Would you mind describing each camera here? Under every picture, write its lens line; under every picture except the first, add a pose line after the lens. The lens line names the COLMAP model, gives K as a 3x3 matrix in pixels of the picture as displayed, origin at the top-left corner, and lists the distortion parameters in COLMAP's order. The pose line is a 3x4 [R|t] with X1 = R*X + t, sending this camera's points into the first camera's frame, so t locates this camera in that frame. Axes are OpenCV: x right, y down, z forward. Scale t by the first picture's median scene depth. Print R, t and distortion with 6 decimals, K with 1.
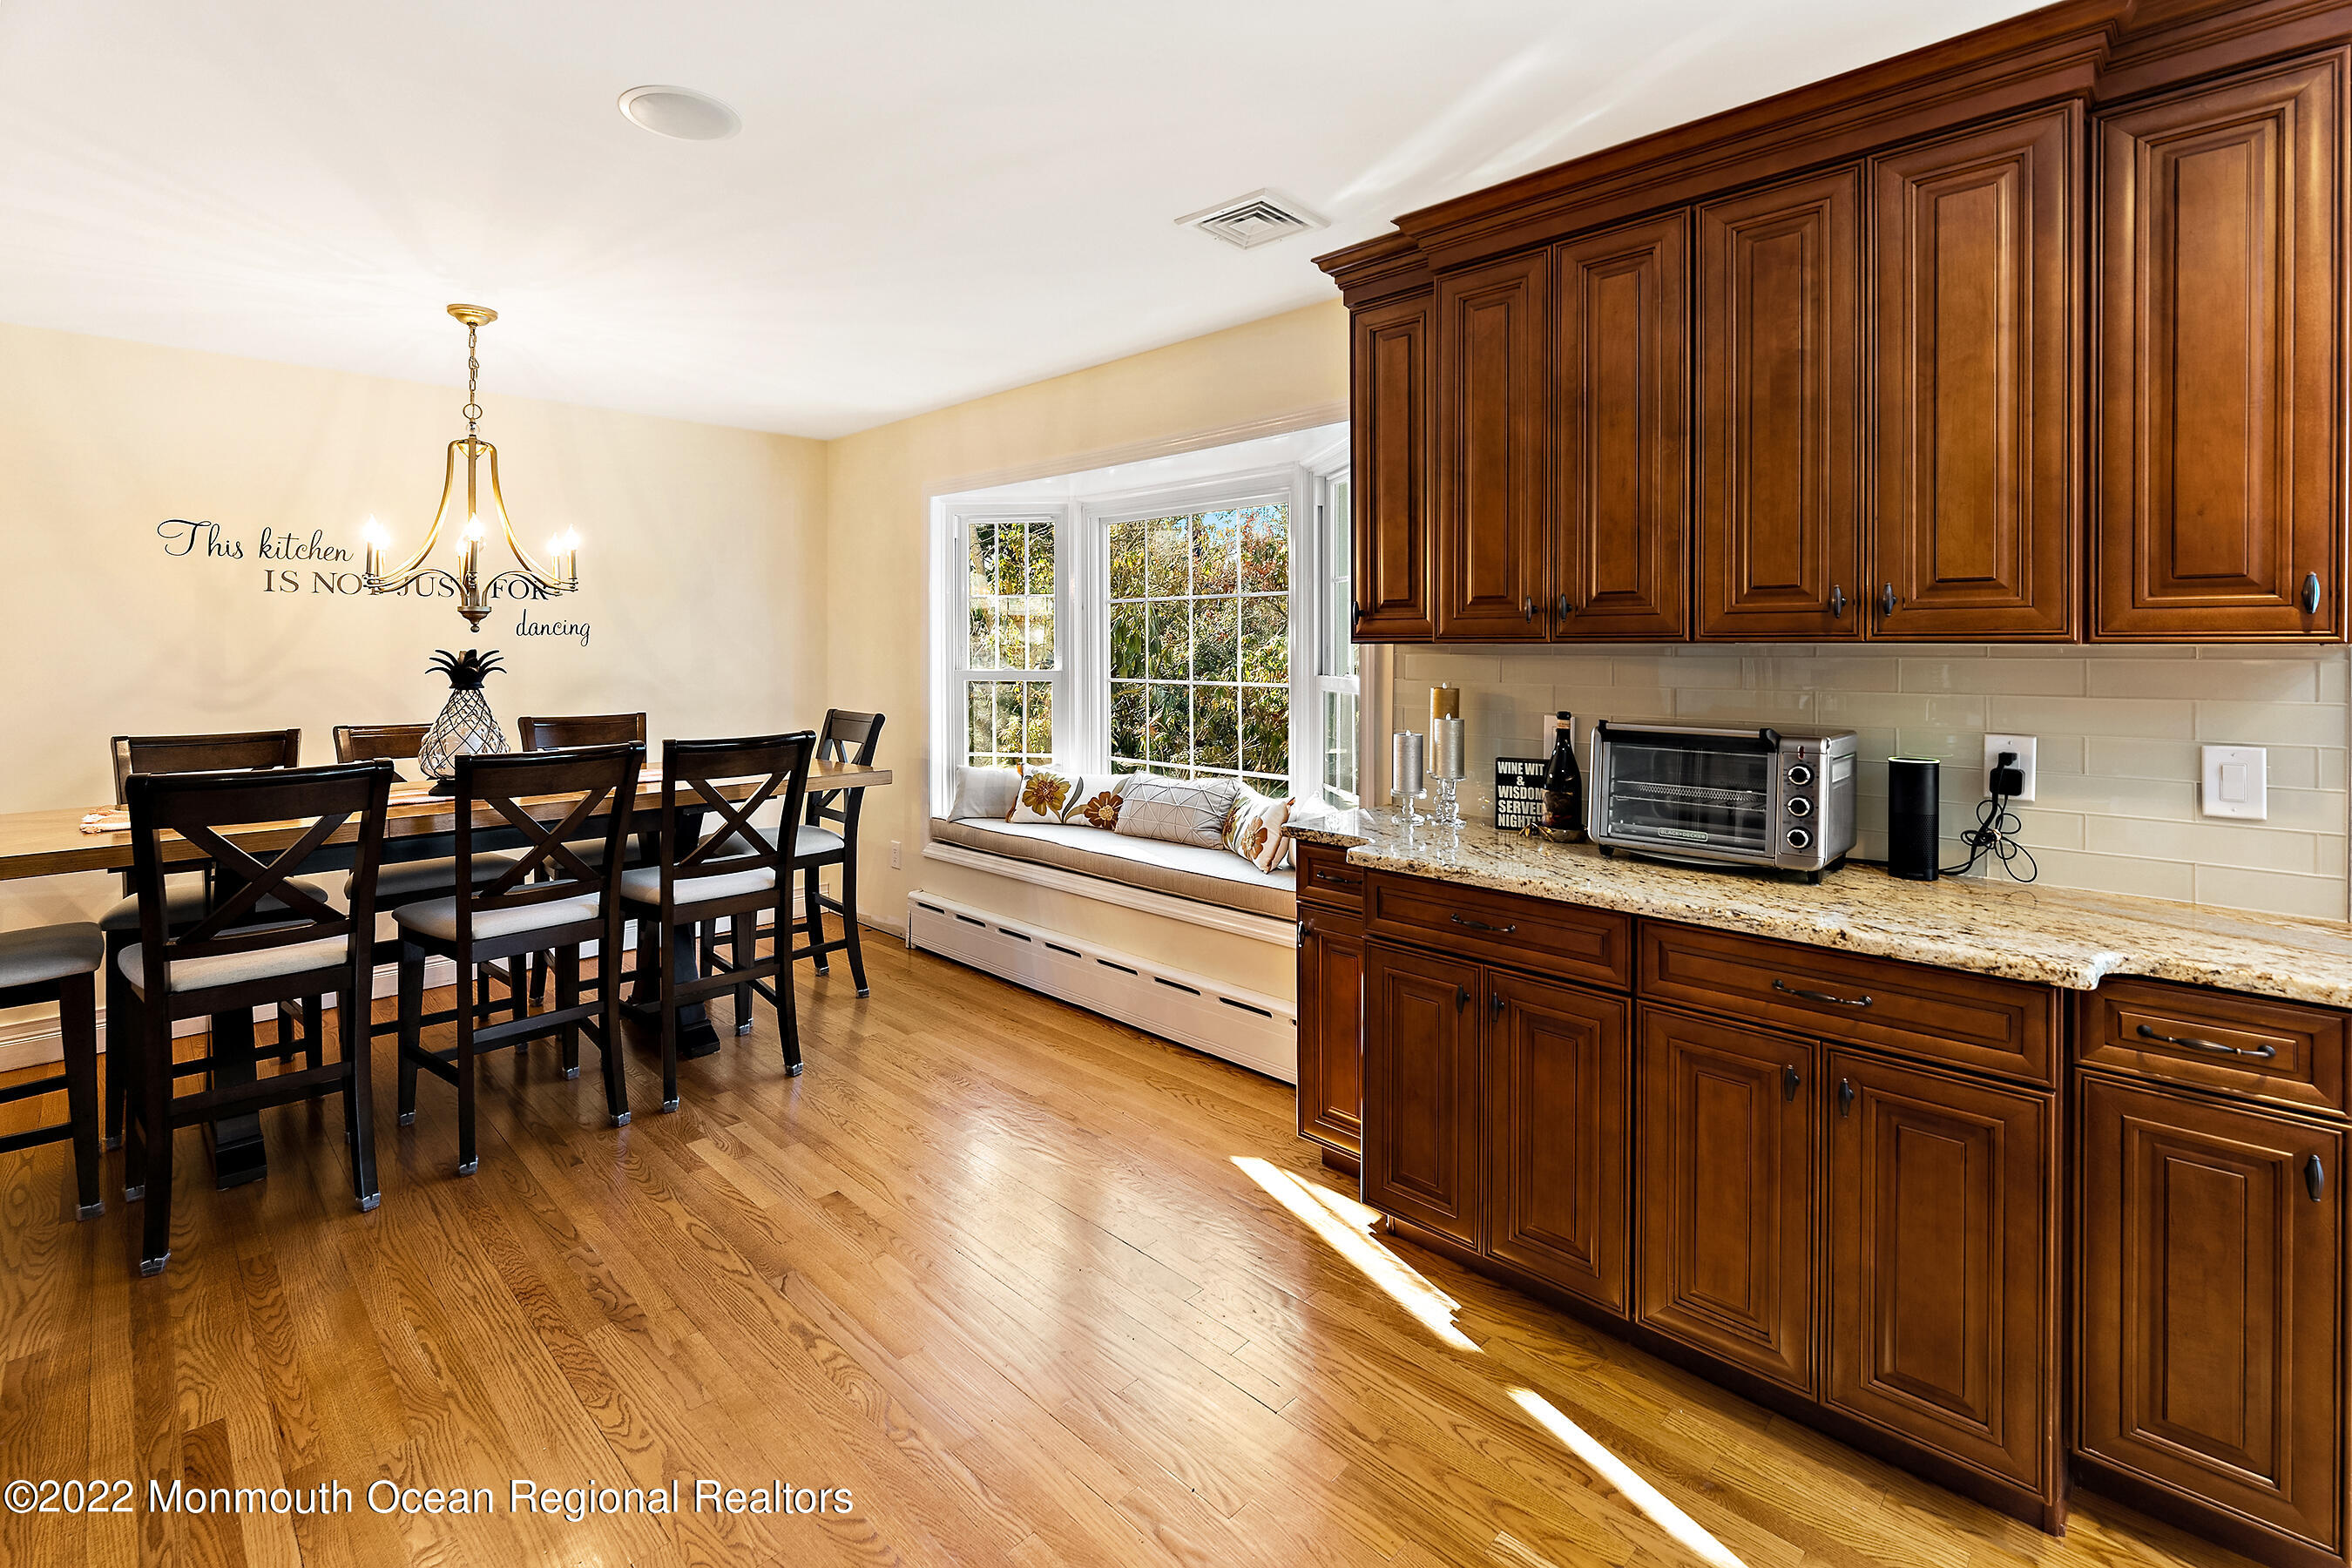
lens RADIAL K [[1077.3, 0, 1203.2], [0, 1077.3, 654.1], [0, 0, 1]] dist [-0.004586, -0.000847]
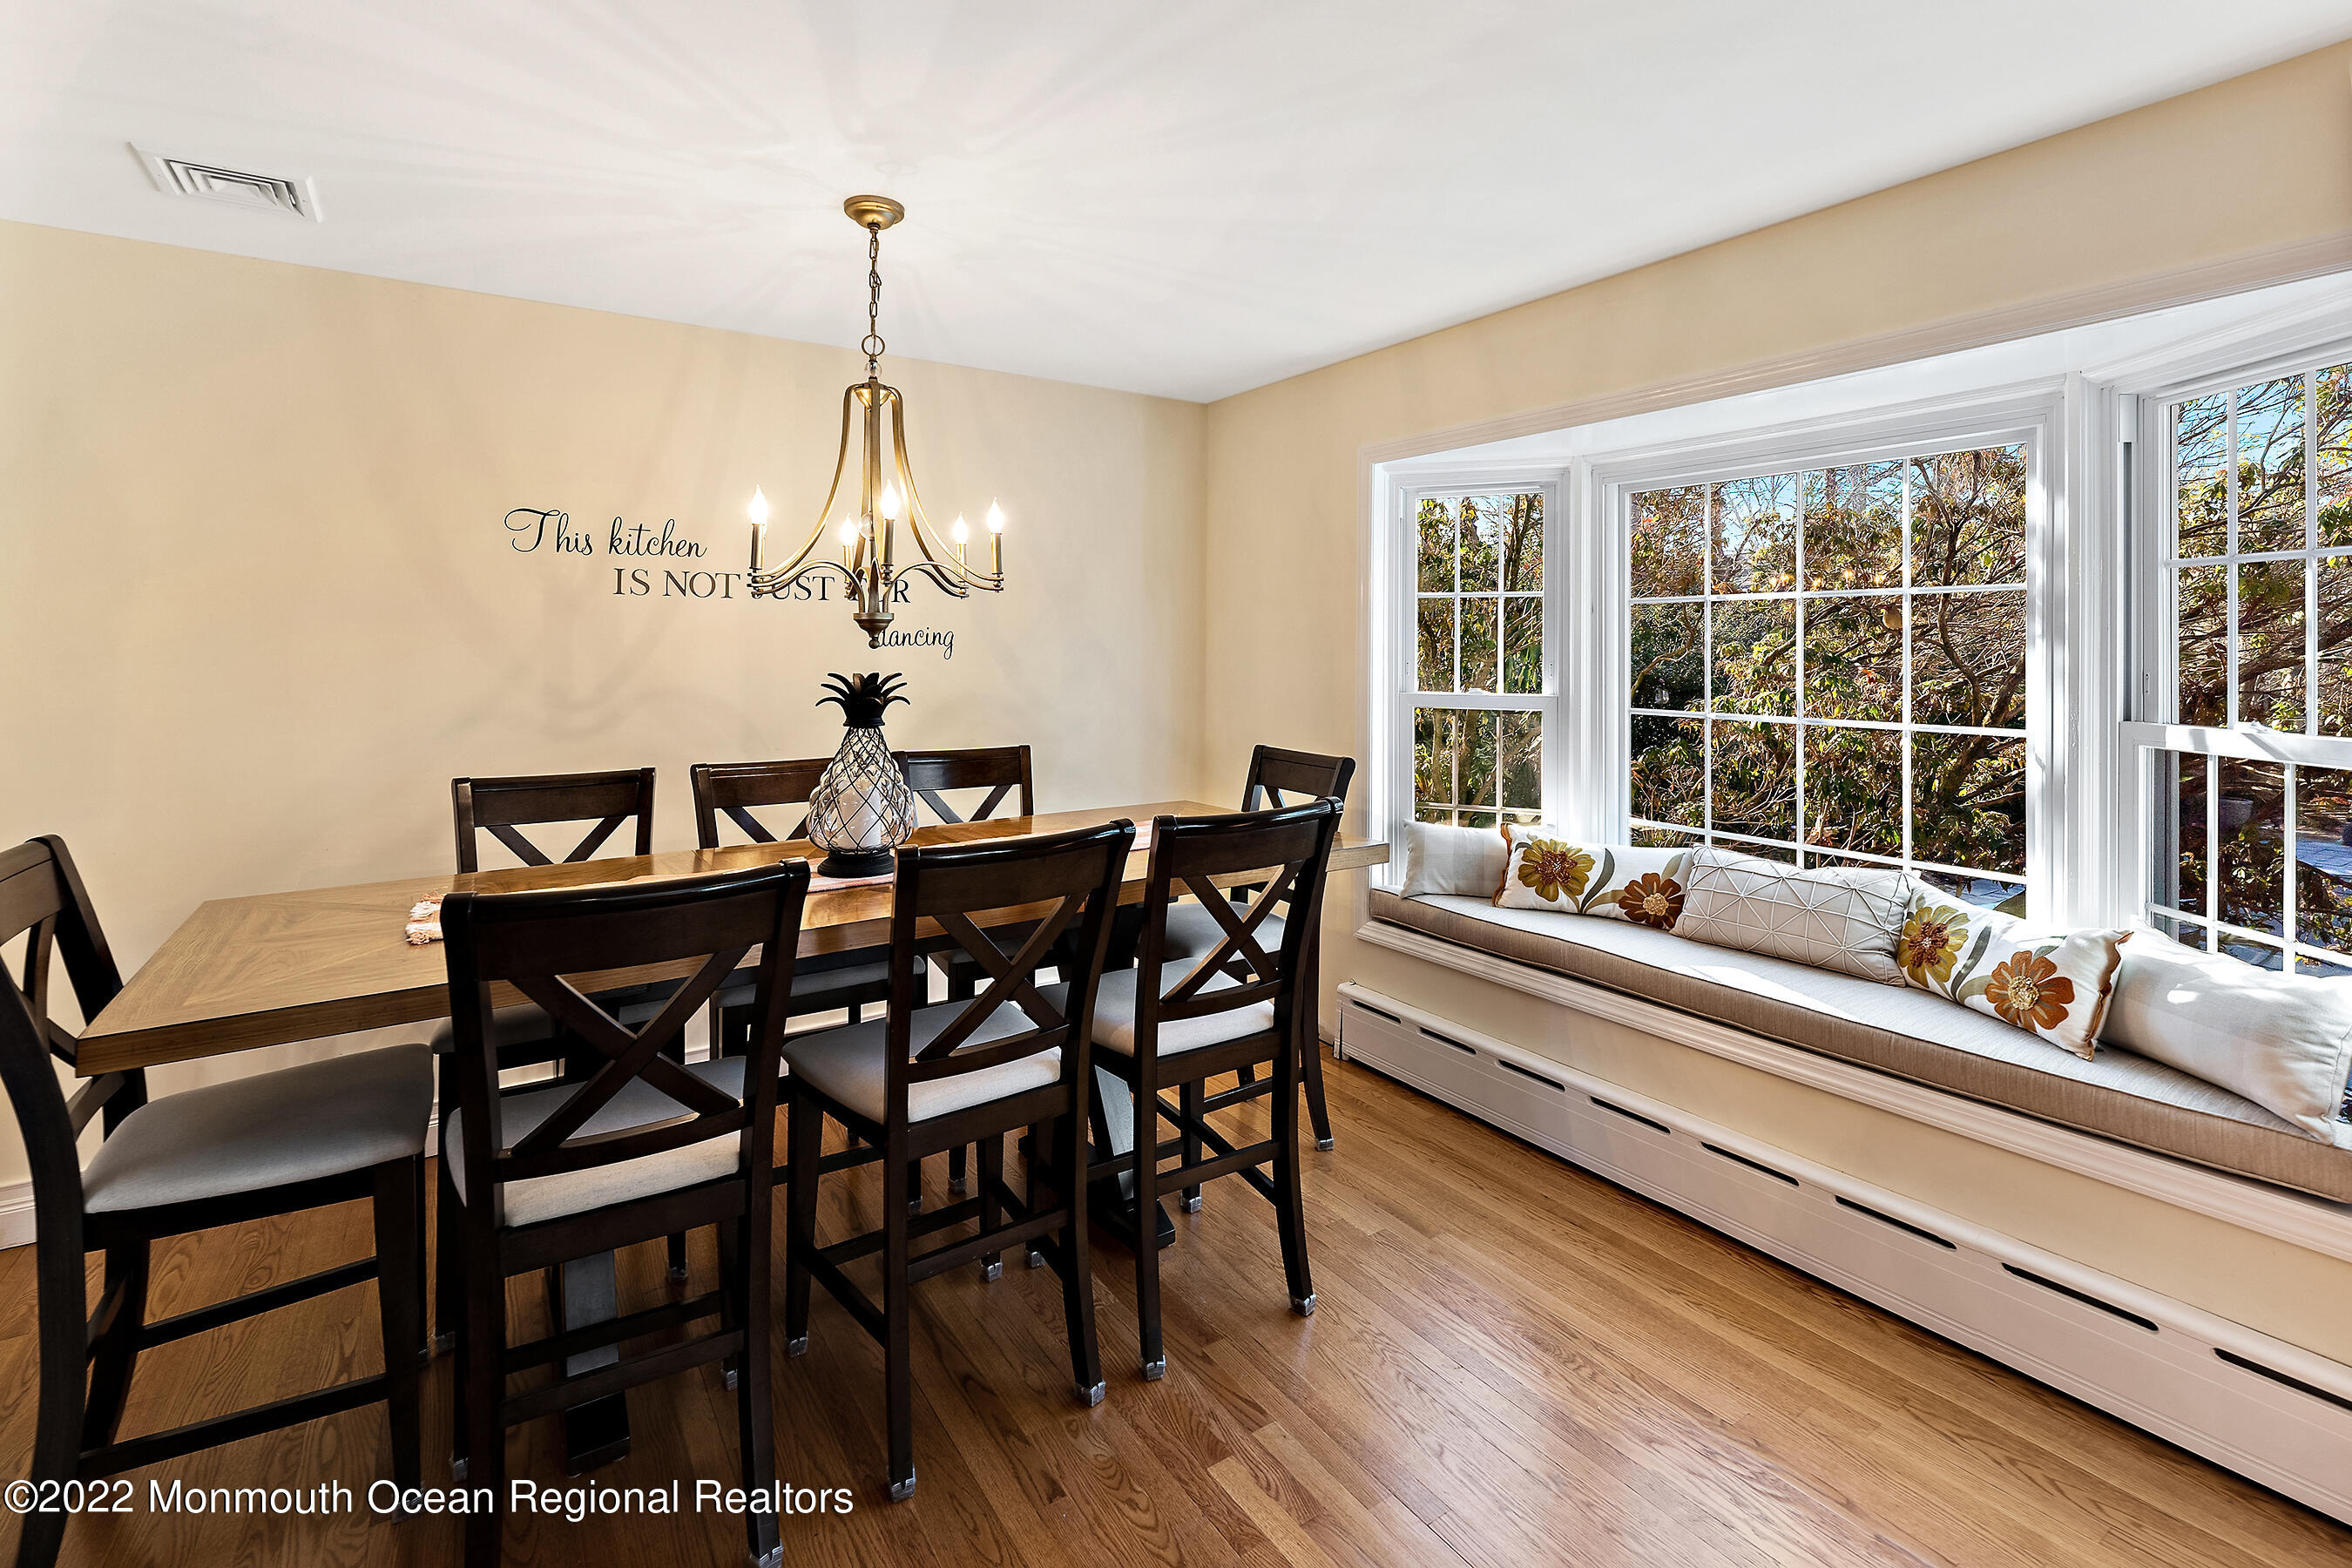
lens RADIAL K [[1077.3, 0, 1178.9], [0, 1077.3, 643.1], [0, 0, 1]] dist [-0.004586, -0.000847]
pose [[0.976904, 0.003391, -0.213650, -0.283722], [-0.005292, 0.999951, -0.008326, -0.016735], [0.213611, 0.009264, 0.976875, 0.294817]]
